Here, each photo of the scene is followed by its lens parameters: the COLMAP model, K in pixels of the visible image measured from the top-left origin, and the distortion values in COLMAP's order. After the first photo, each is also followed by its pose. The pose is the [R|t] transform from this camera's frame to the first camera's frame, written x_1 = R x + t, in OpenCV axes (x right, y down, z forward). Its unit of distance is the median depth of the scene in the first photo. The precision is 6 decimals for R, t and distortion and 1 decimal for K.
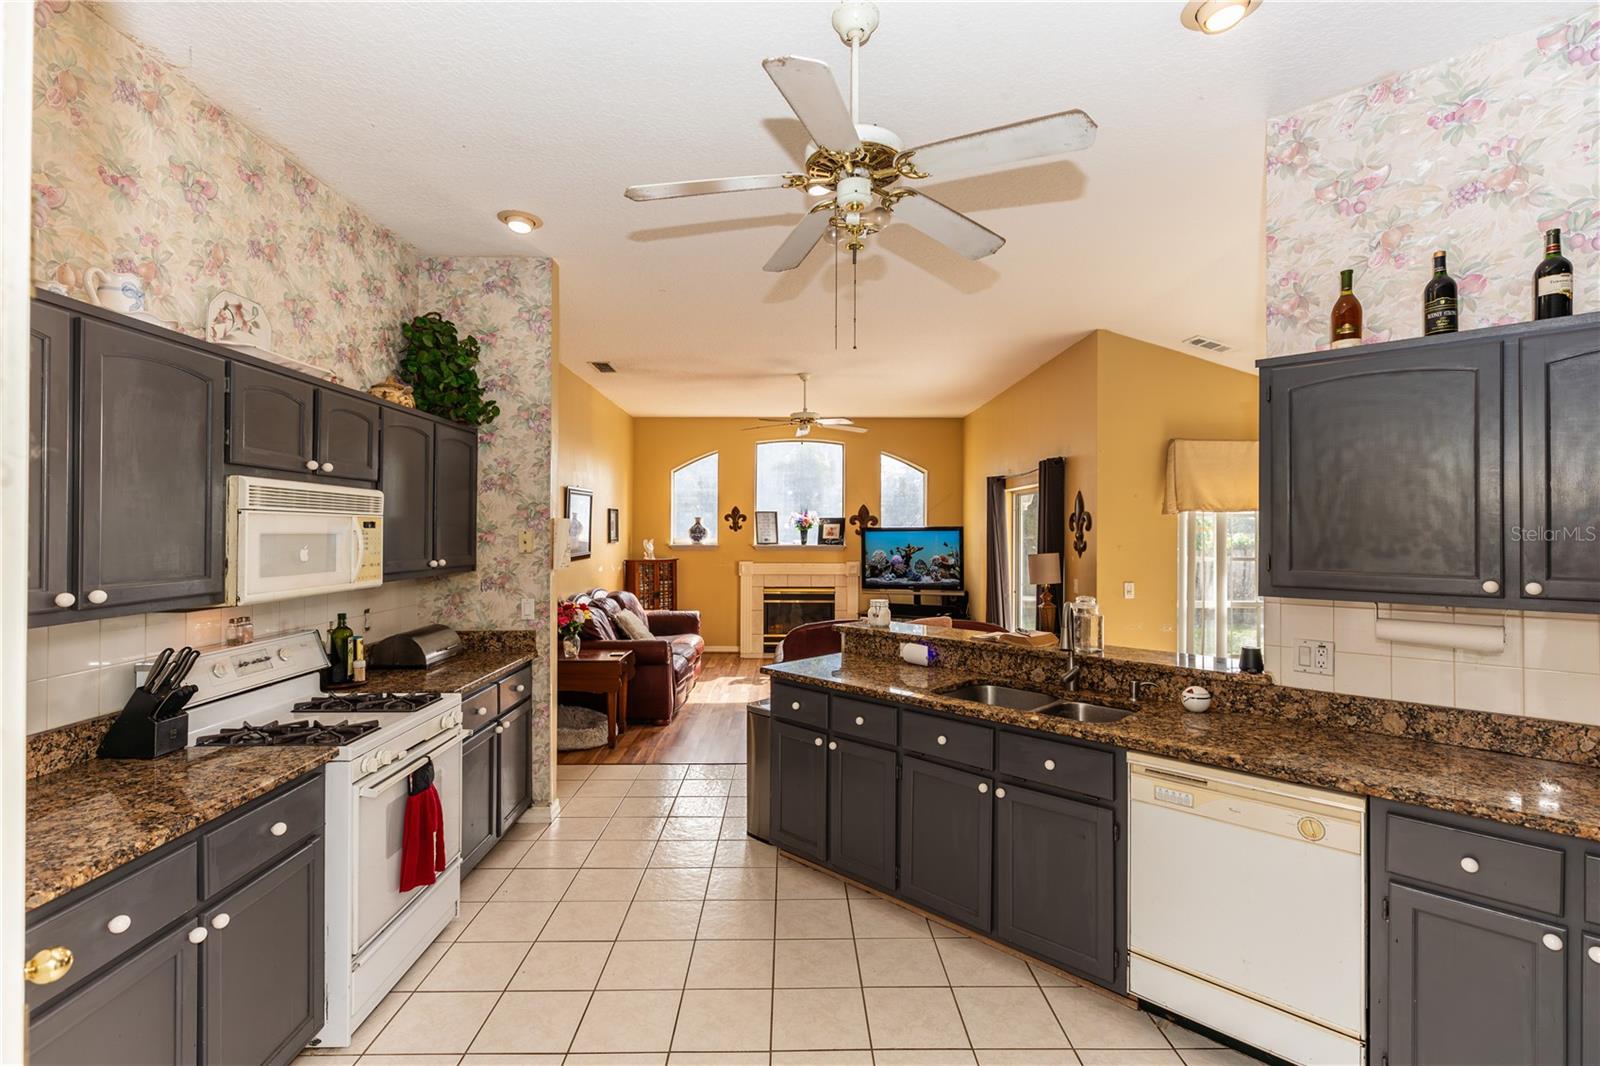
lens RADIAL K [[729.3, 0, 788.6], [0, 729.3, 528.6], [0, 0, 1]] dist [0.002931, 0.000425]
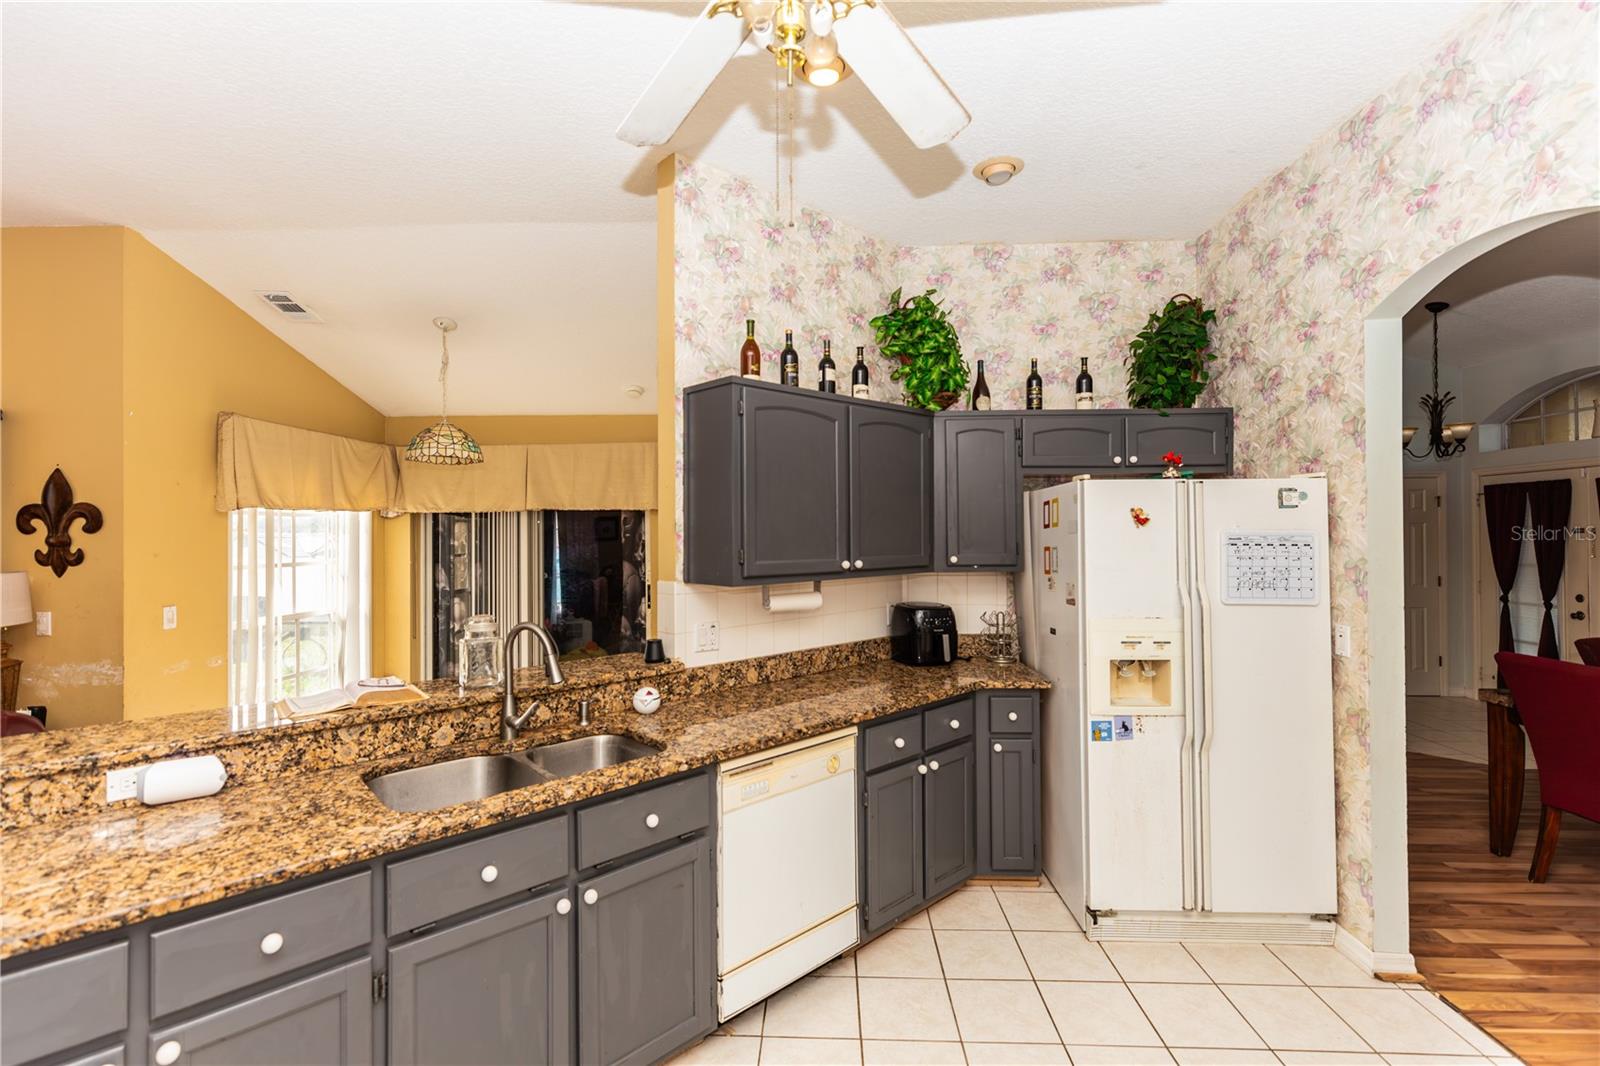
lens RADIAL K [[711.6, 0, 799.5], [0, 711.6, 526.2], [0, 0, 1]] dist [0.003026, 0.000399]
pose [[0.045287, 0.007047, 0.998949, -0.446150], [0.003203, 0.999969, -0.007199, 0.008492], [-0.998969, 0.003526, 0.045263, 0.866291]]
